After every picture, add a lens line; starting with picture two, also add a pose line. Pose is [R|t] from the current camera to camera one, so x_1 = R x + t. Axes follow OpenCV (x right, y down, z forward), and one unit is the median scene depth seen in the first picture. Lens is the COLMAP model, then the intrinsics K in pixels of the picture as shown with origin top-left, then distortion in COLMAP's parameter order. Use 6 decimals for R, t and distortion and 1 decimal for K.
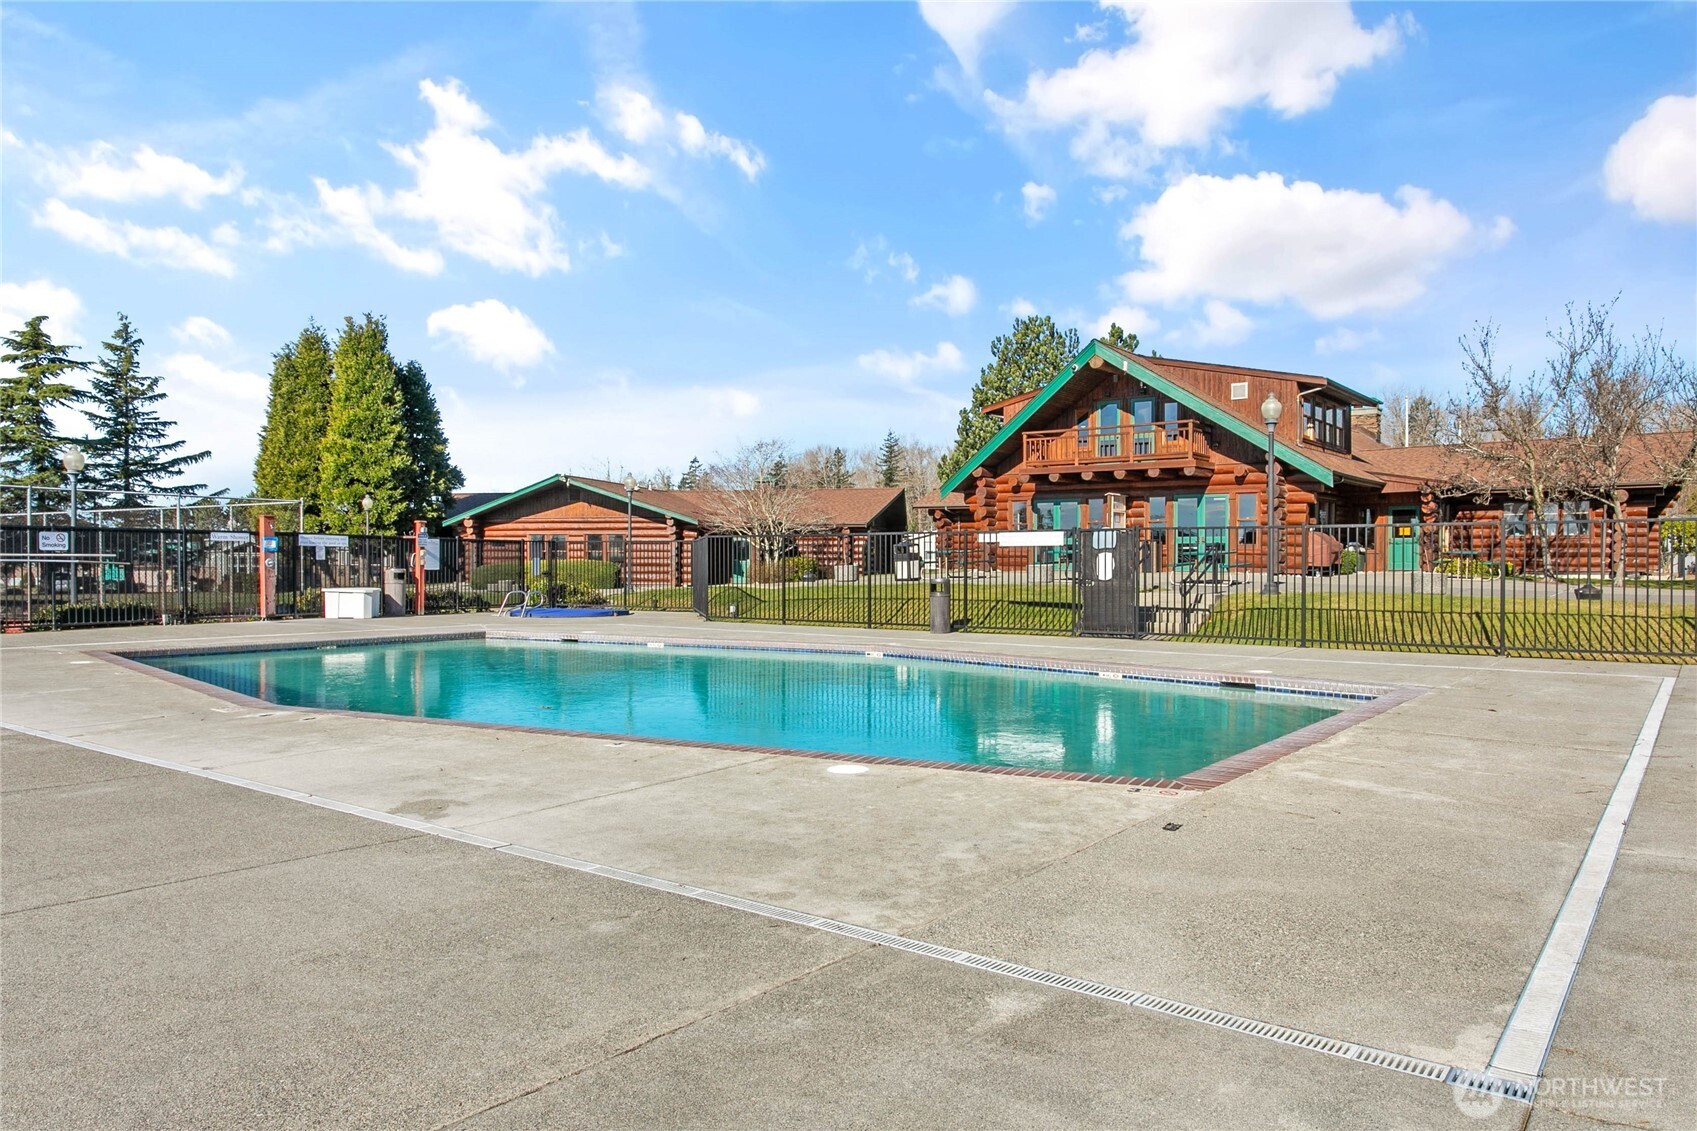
lens RADIAL K [[1224.0, 0, 849.5], [0, 1224.0, 565.3], [0, 0, 1]] dist [-0.006729, -0.001604]
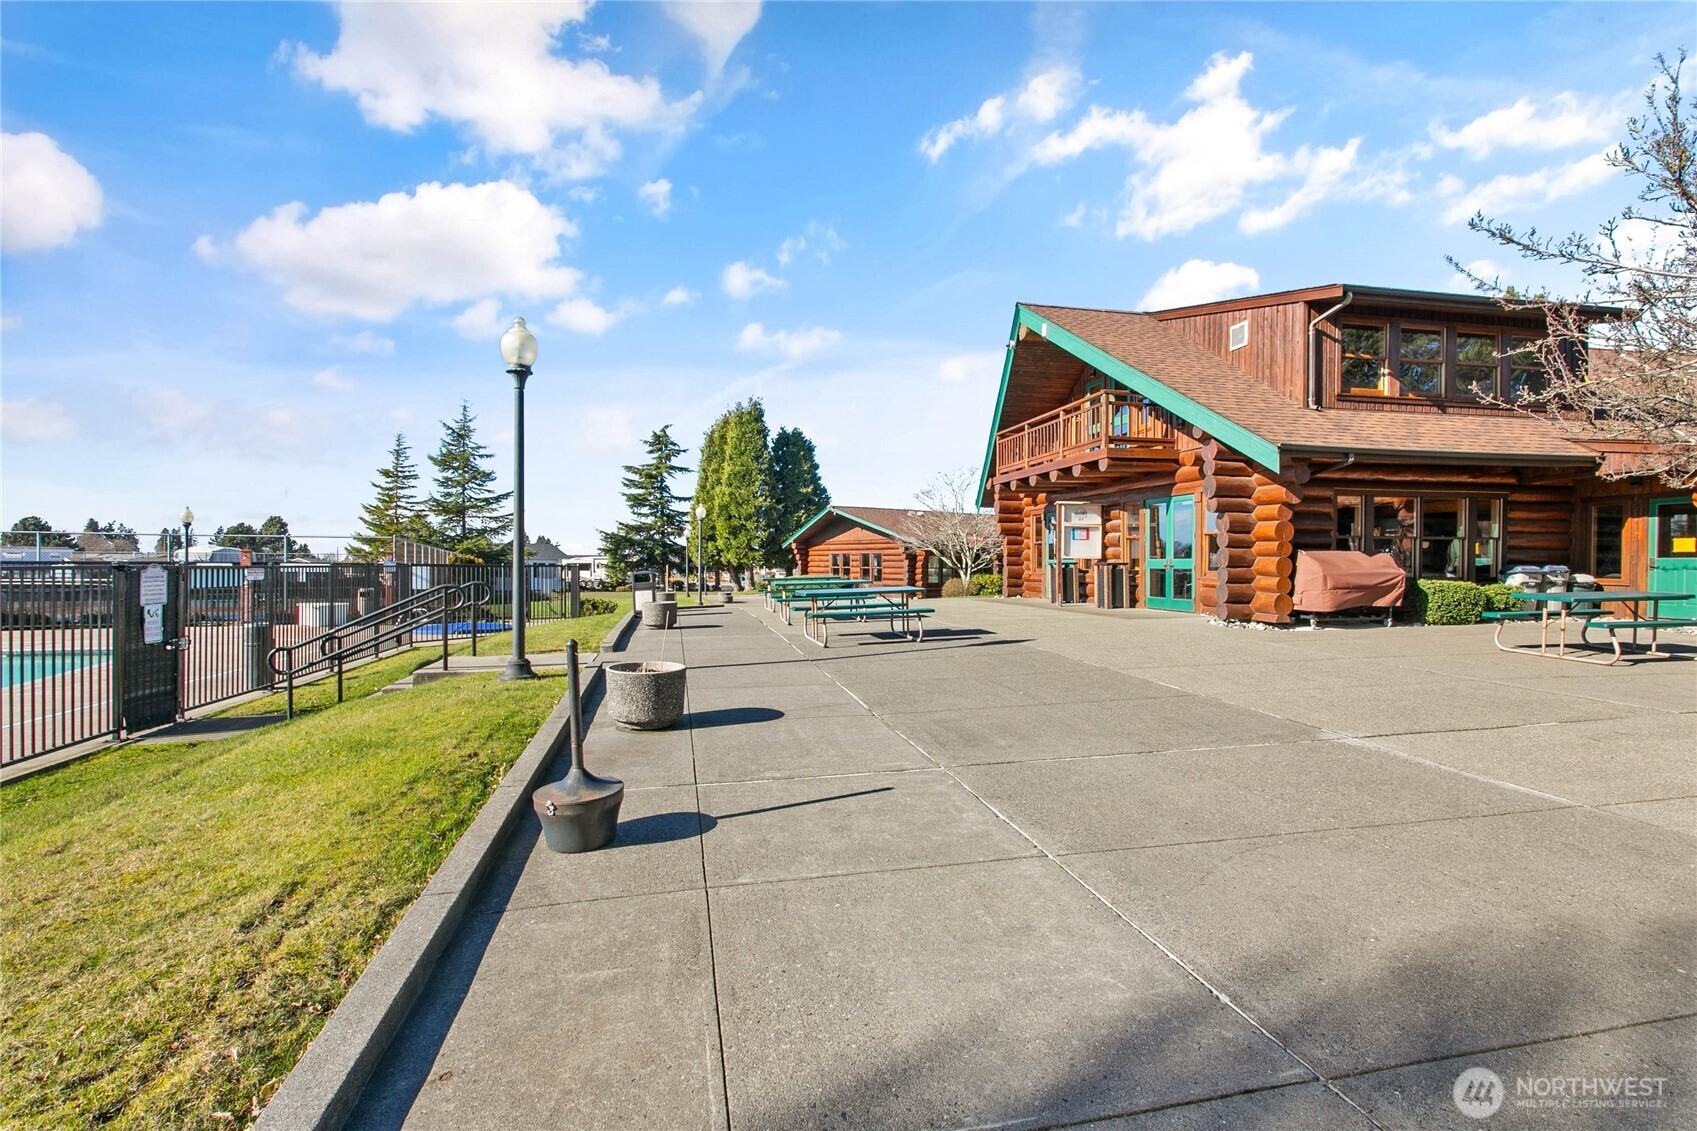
lens RADIAL K [[820.5, 0, 840.4], [0, 820.5, 563.4], [0, 0, 1]] dist [-0.000583, -0.000248]
pose [[0.735070, 0.001370, -0.677990, 0.331965], [-0.003809, 0.999991, -0.002110, -0.013692], [0.677980, 0.004133, 0.735068, 0.386528]]
